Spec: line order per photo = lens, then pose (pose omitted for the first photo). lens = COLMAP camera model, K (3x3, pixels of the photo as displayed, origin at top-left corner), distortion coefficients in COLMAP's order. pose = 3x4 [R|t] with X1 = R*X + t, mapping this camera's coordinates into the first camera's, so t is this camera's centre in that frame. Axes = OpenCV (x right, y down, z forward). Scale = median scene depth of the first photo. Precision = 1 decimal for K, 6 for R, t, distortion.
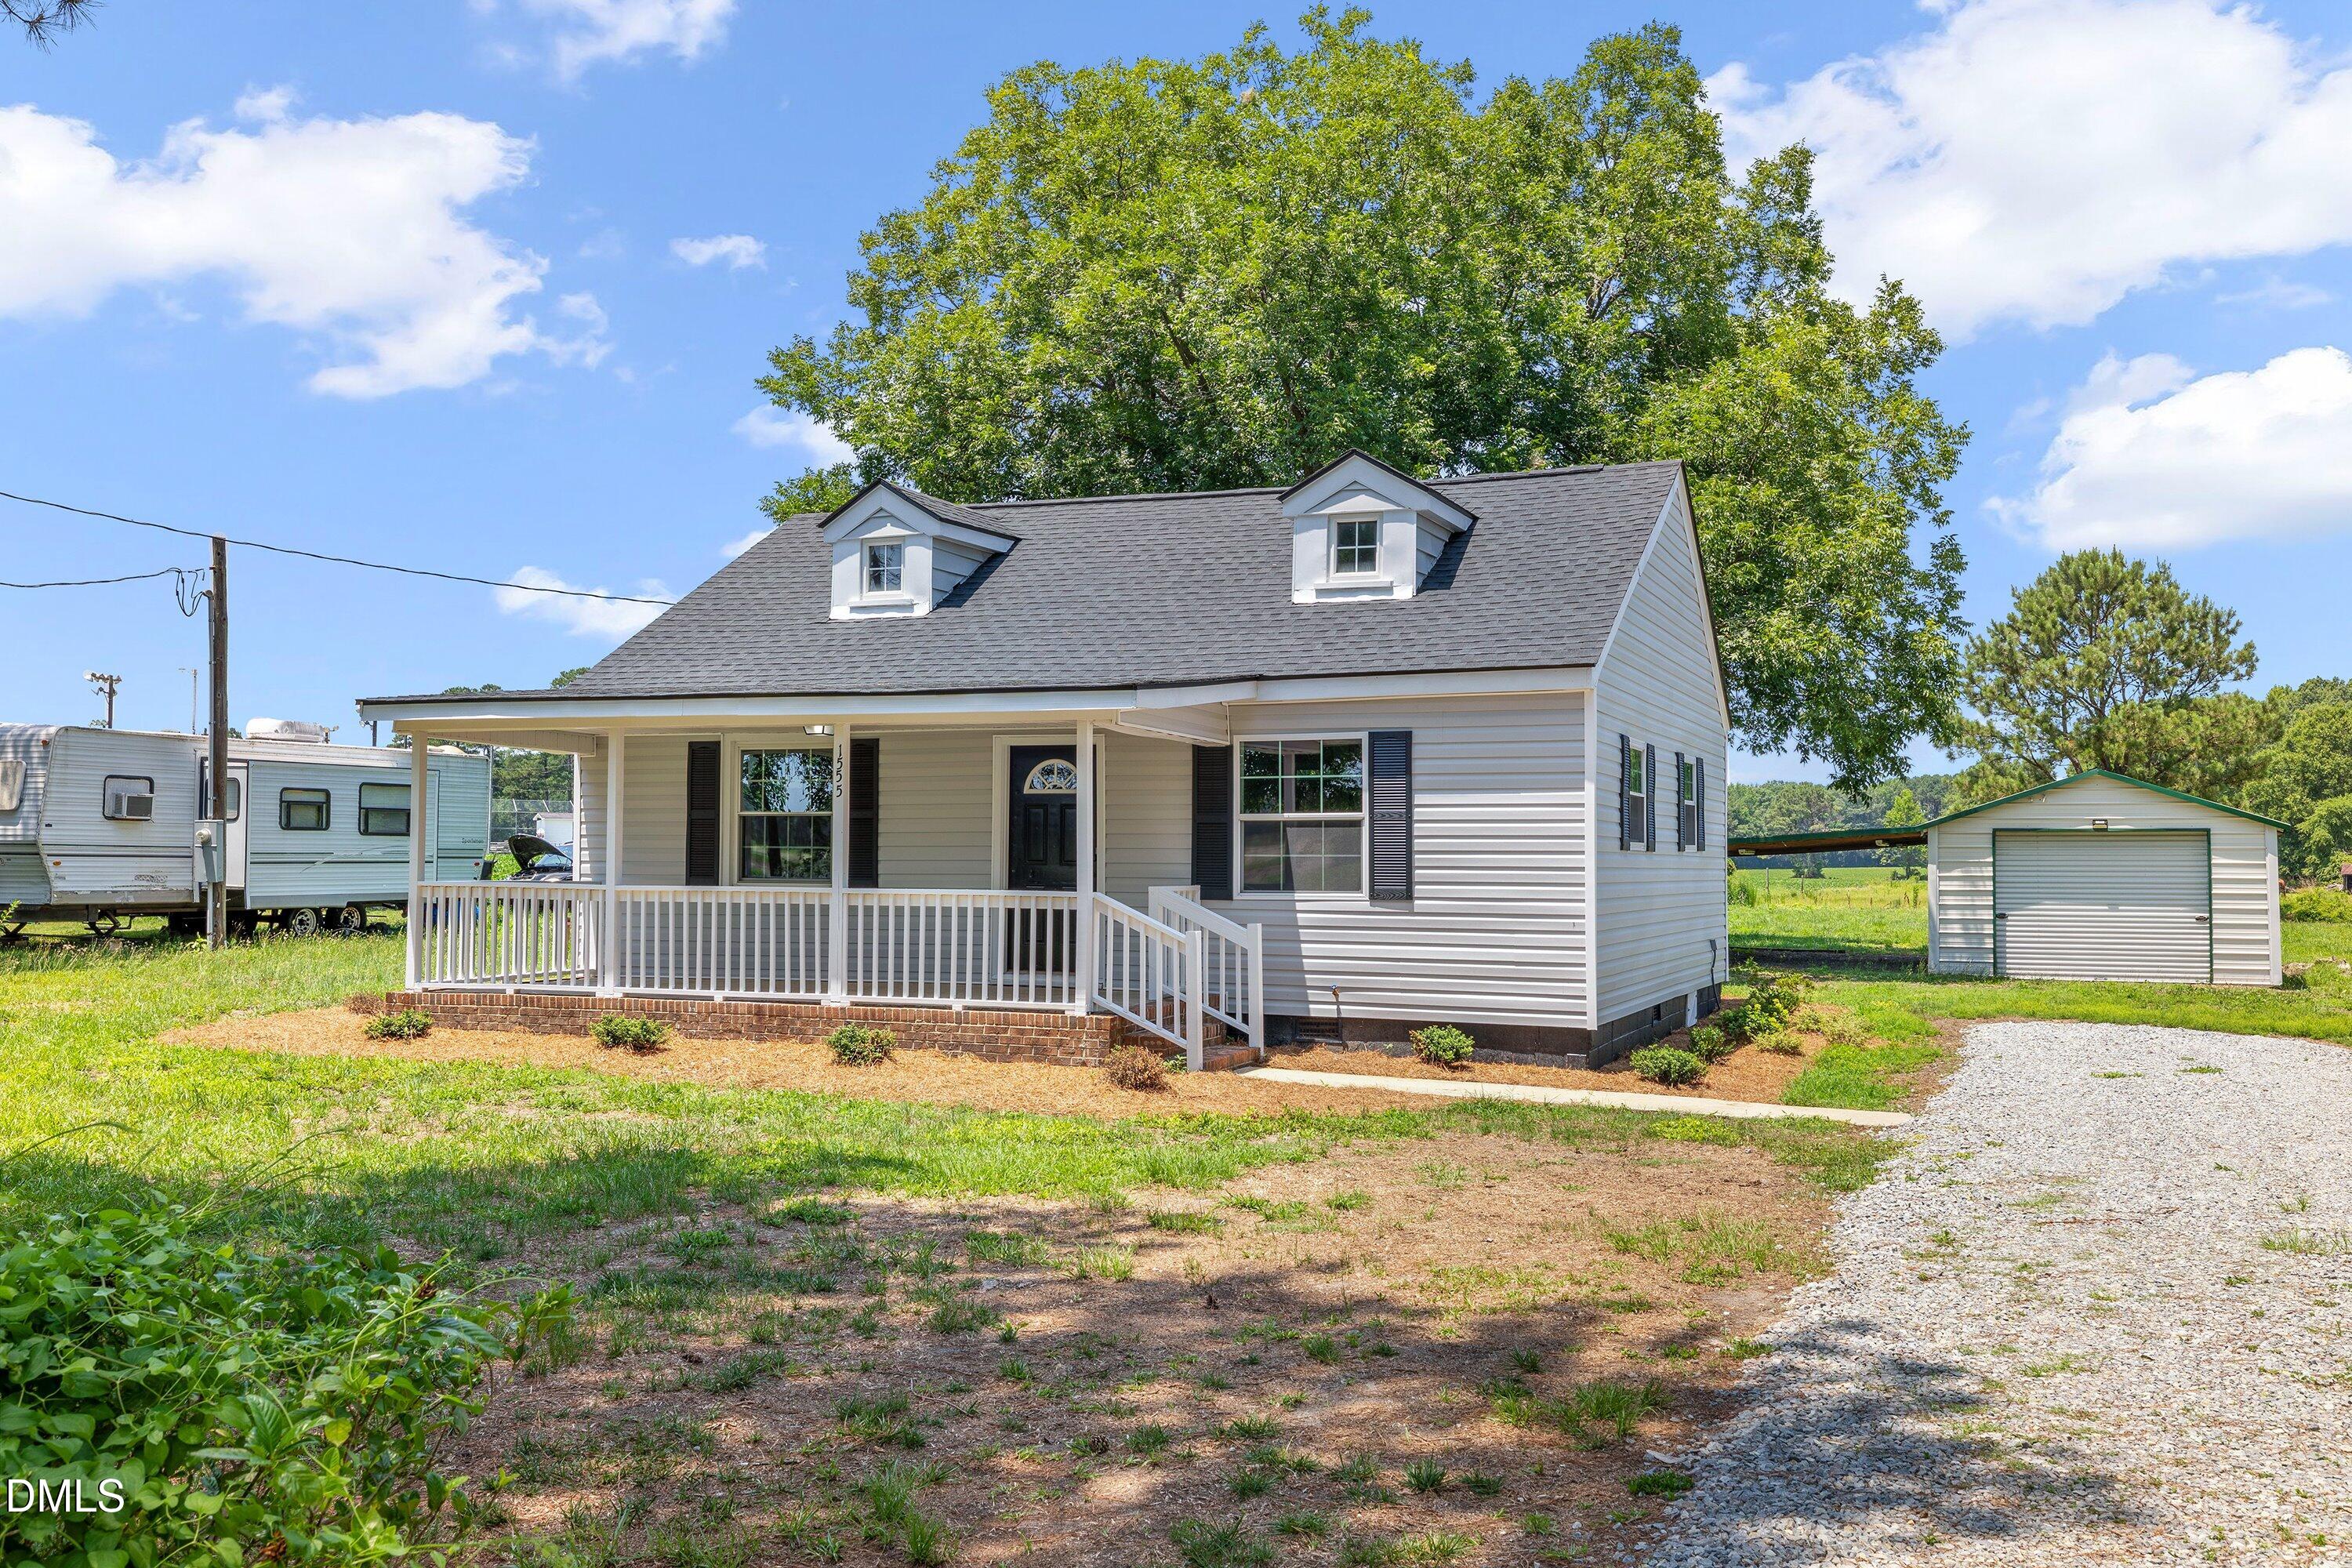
lens RADIAL K [[2333.7, 0, 1176.0], [0, 2333.7, 784.0], [0, 0, 1]] dist [0.012547, -0.025775]
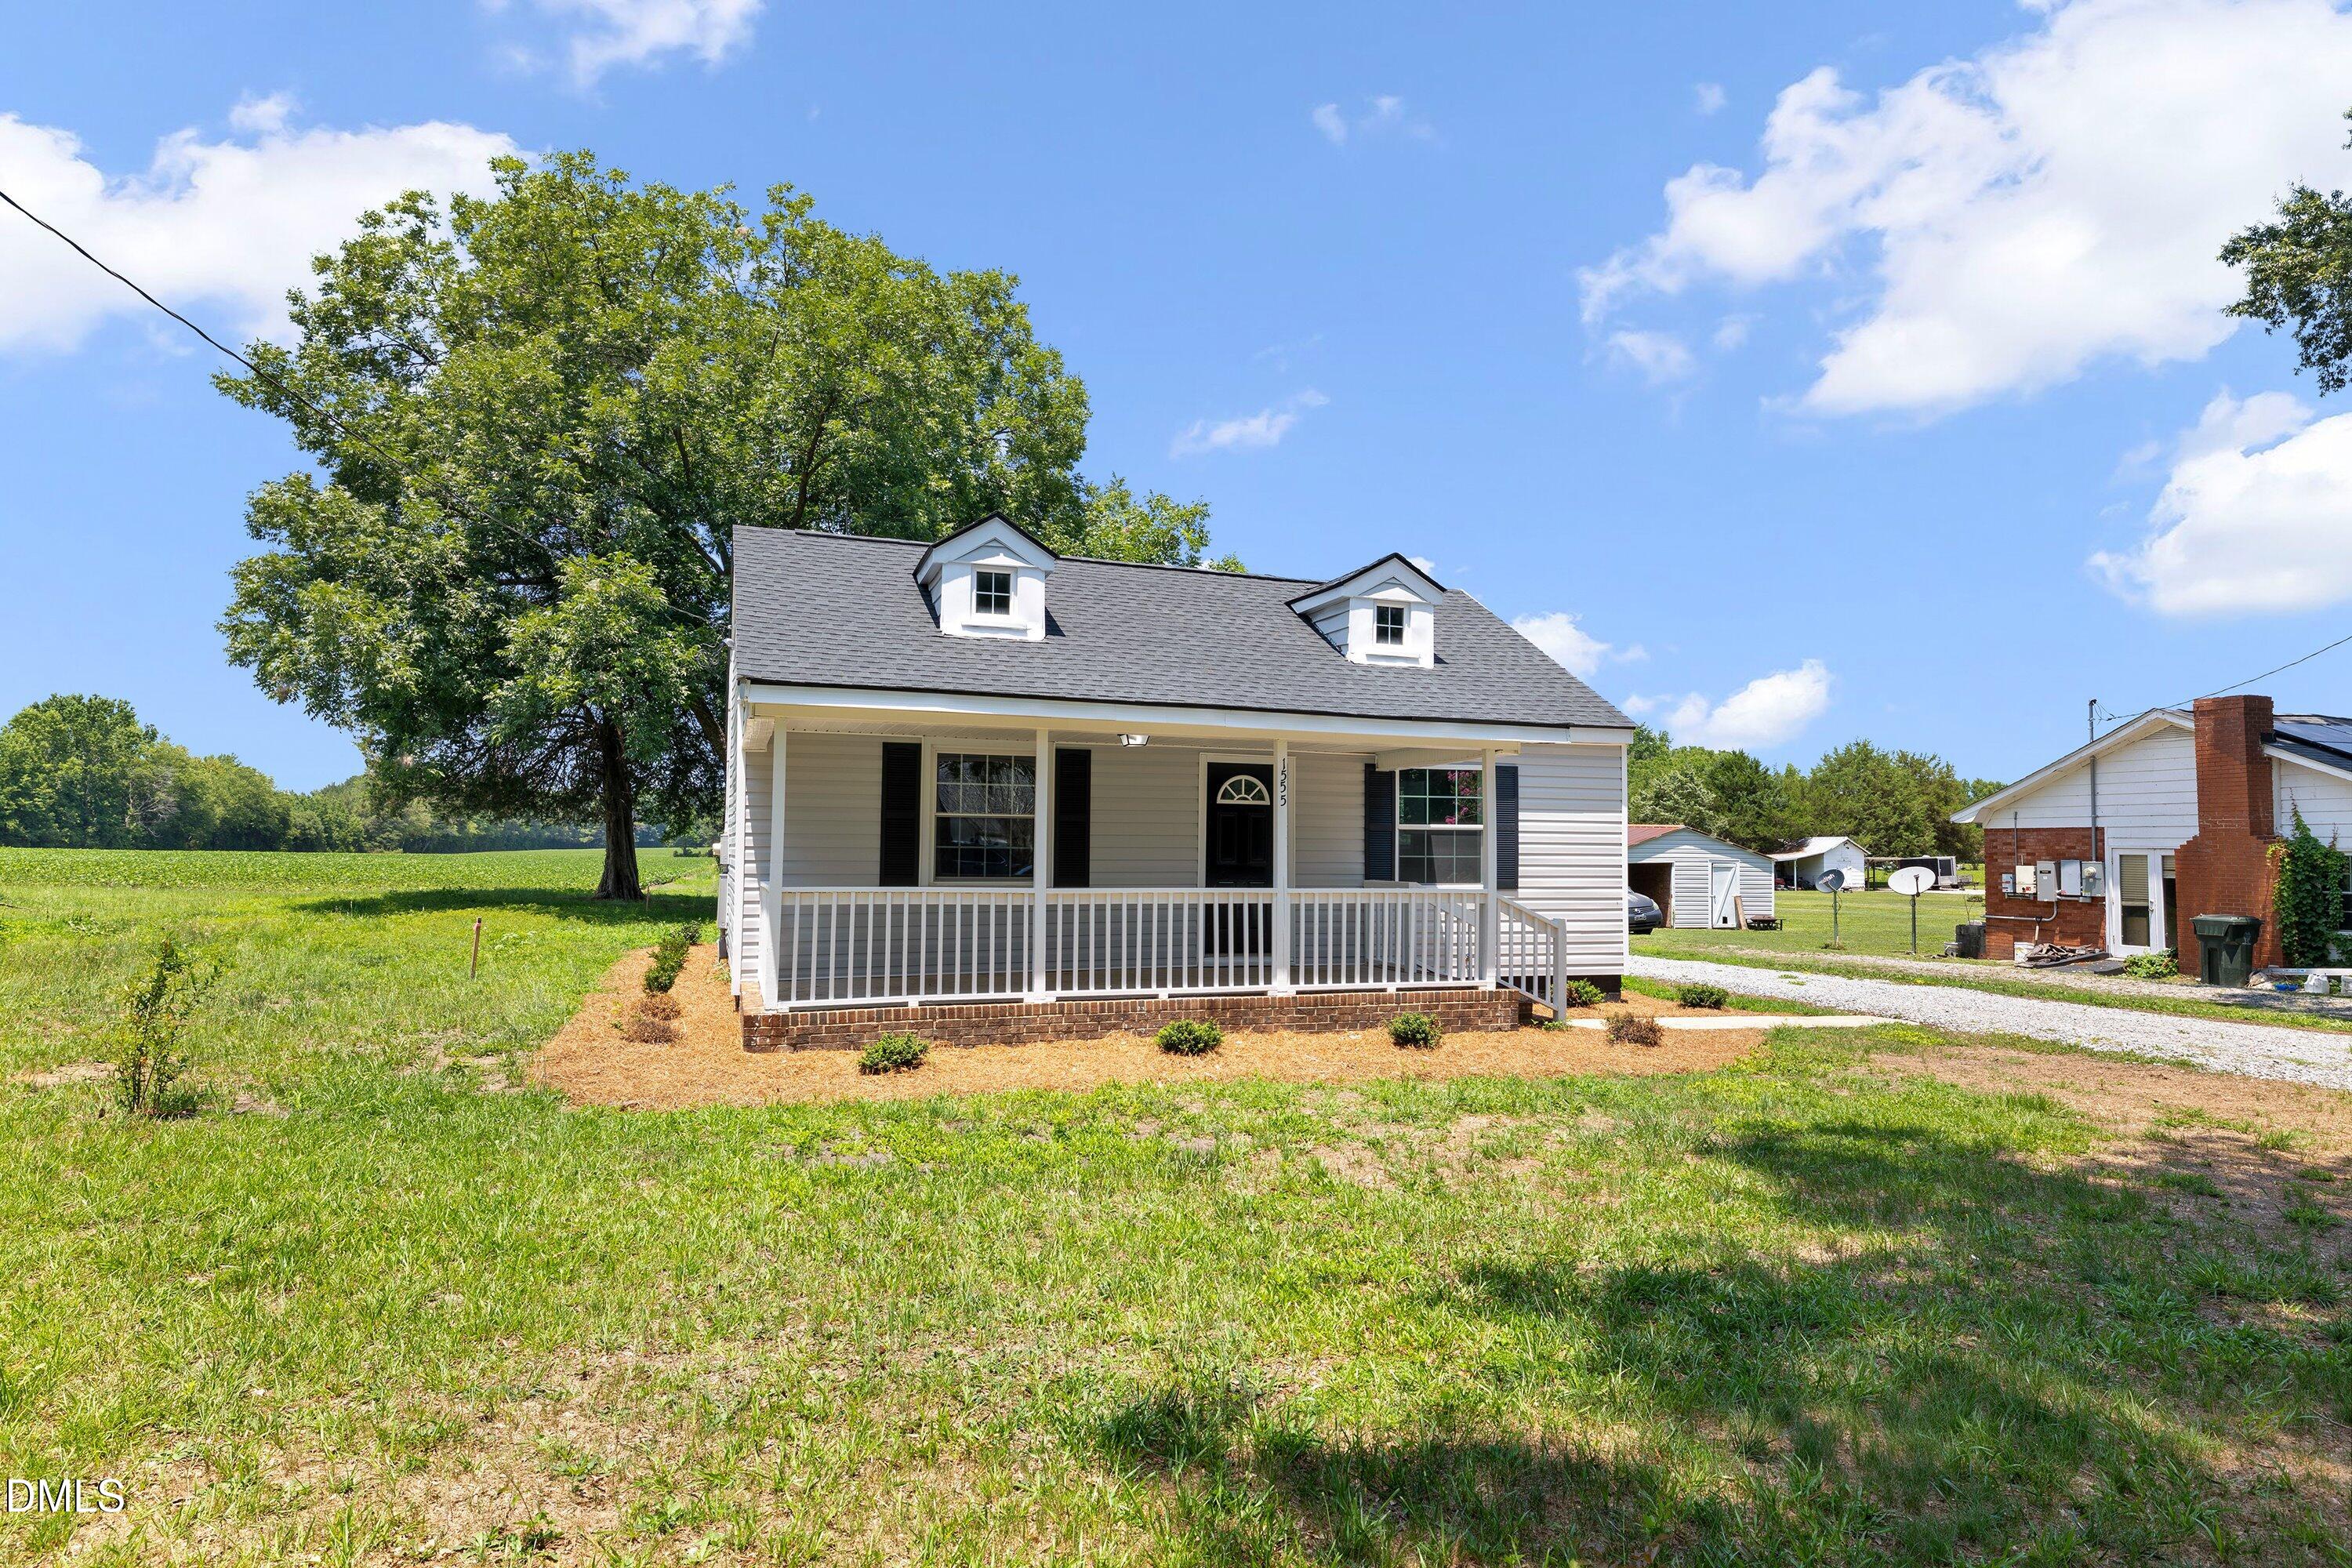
lens RADIAL K [[1457.4, 0, 1182.9], [0, 1457.4, 795.5], [0, 0, 1]] dist [0.007814, 0.000796]
pose [[0.701770, 0.026400, 0.711914, -0.598907], [-0.027539, 0.999572, -0.009921, 0.007955], [-0.711871, -0.012643, 0.702196, 0.492723]]
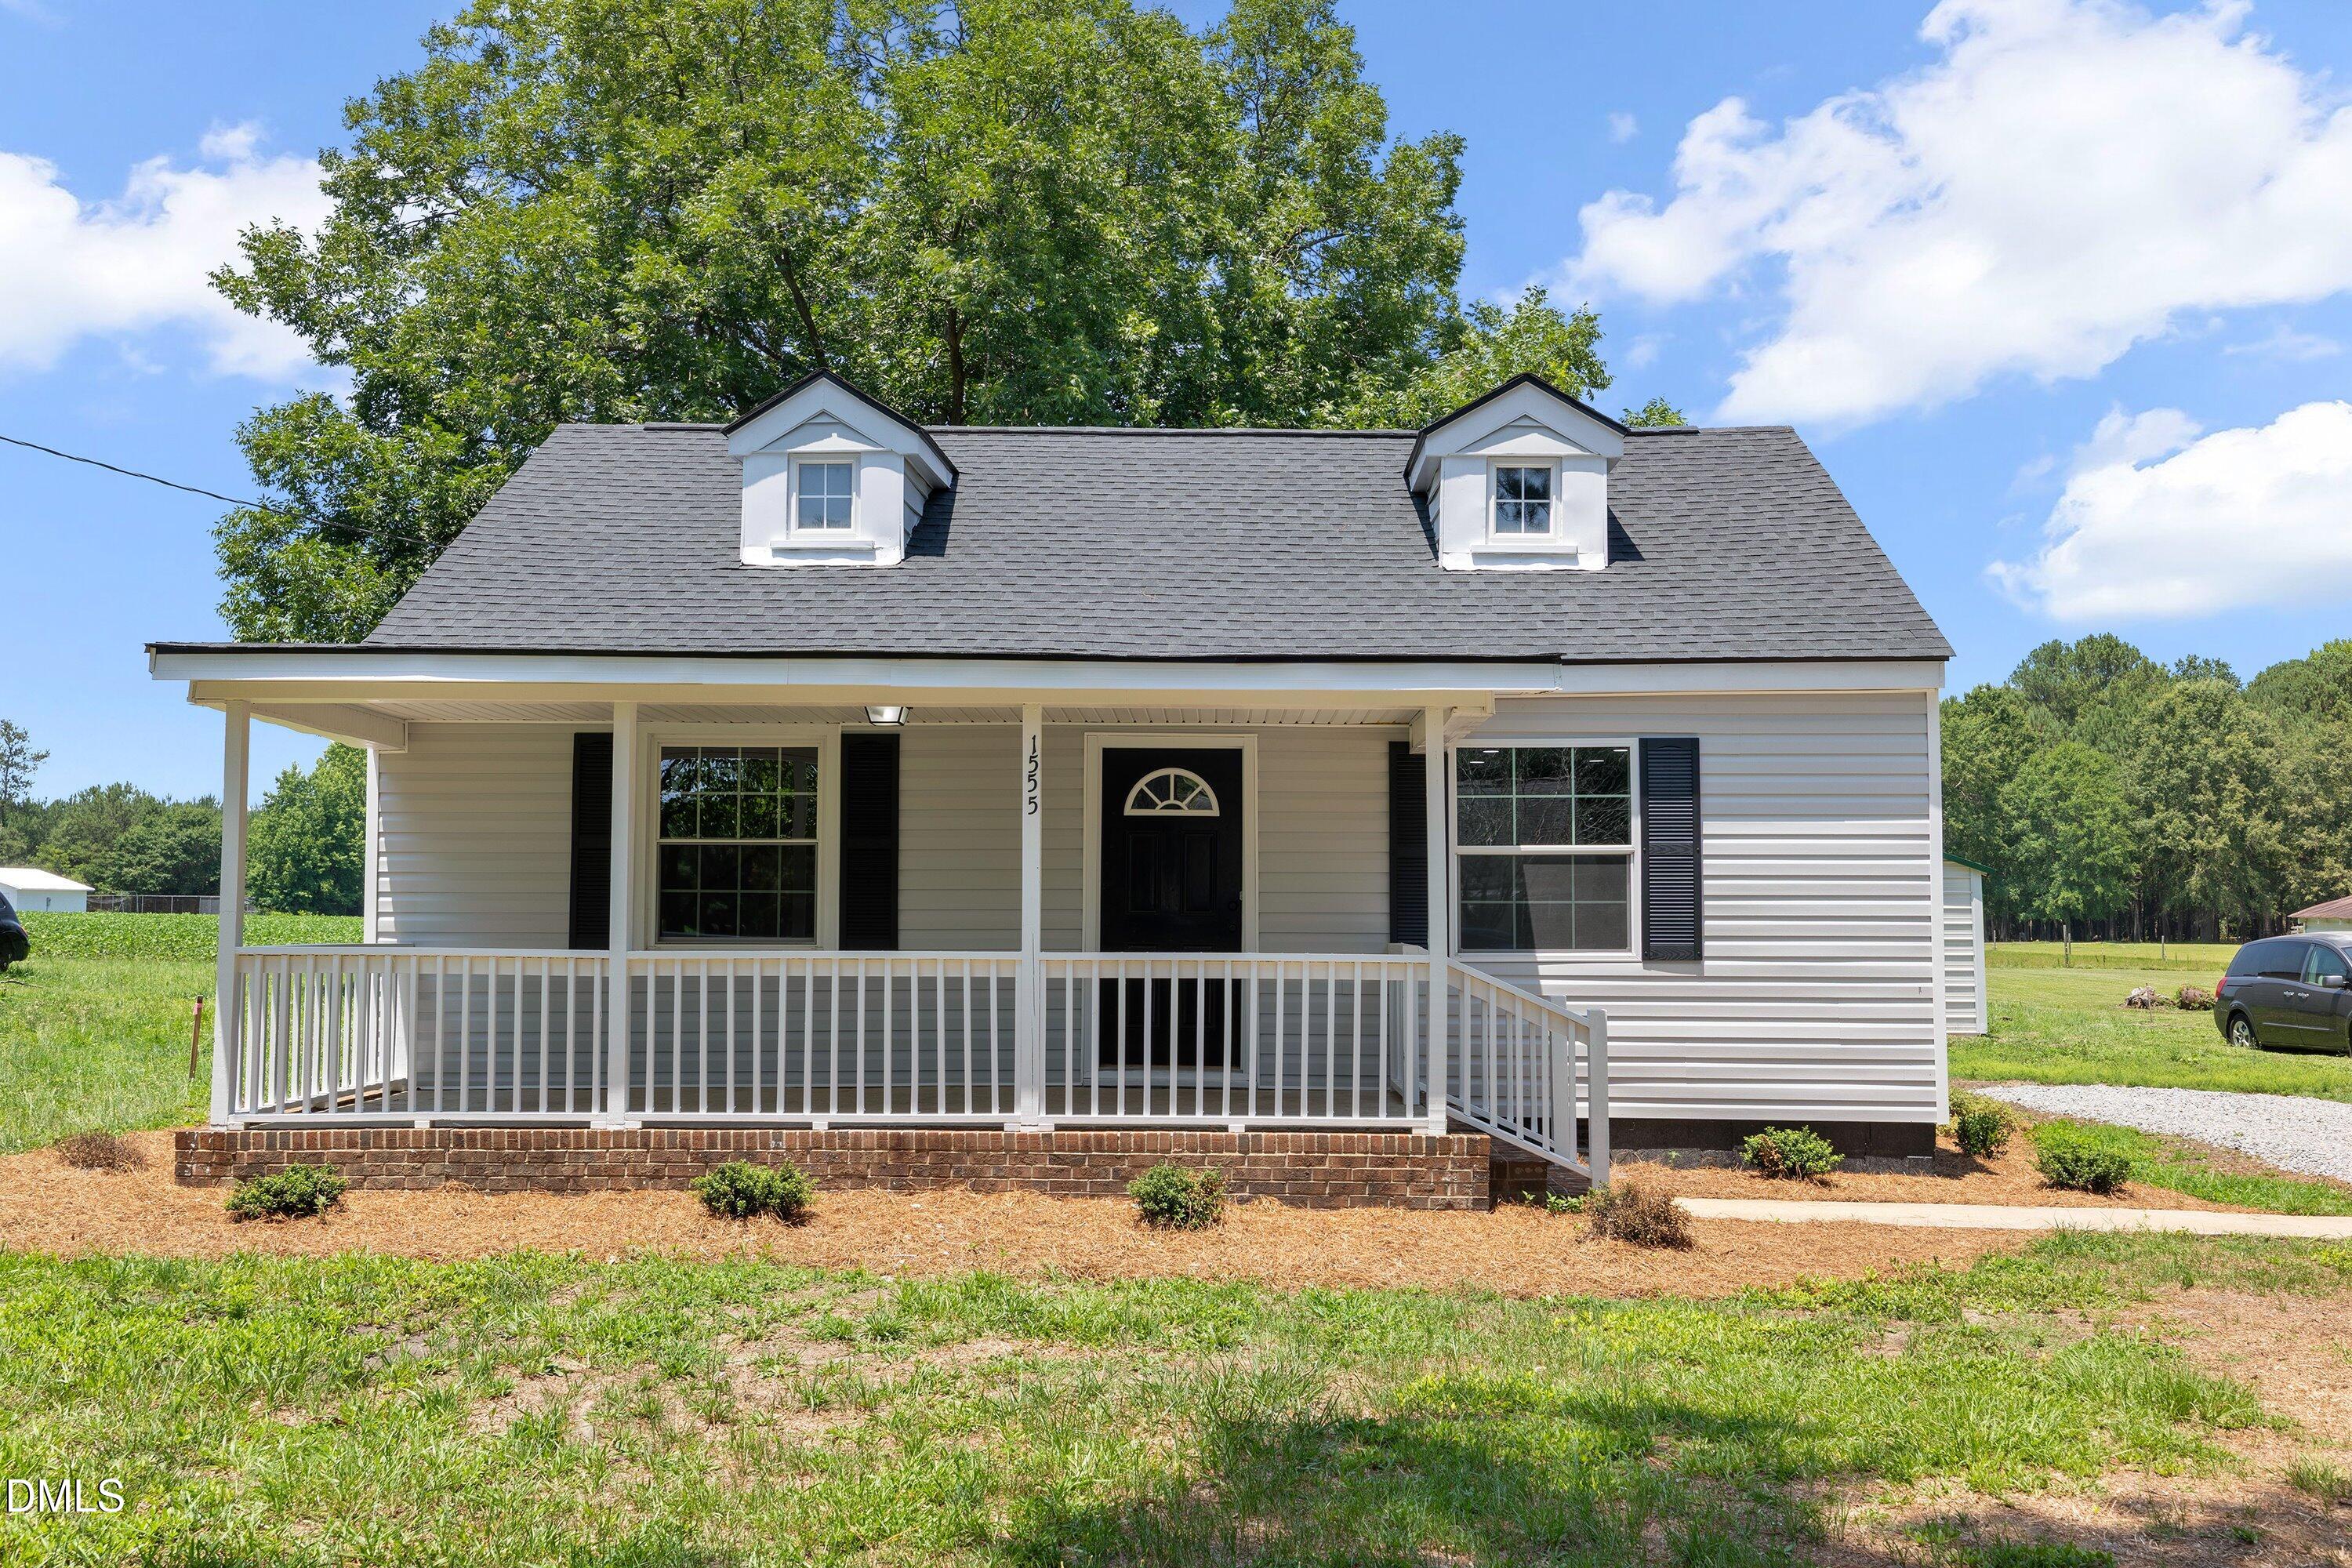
lens RADIAL K [[2333.7, 0, 1176.0], [0, 2333.7, 784.0], [0, 0, 1]] dist [0.012547, -0.025775]
pose [[0.922609, 0.017682, 0.385332, -0.324149], [-0.009890, 0.999705, -0.022195, 0.010143], [-0.385610, 0.016666, 0.922511, 0.336005]]
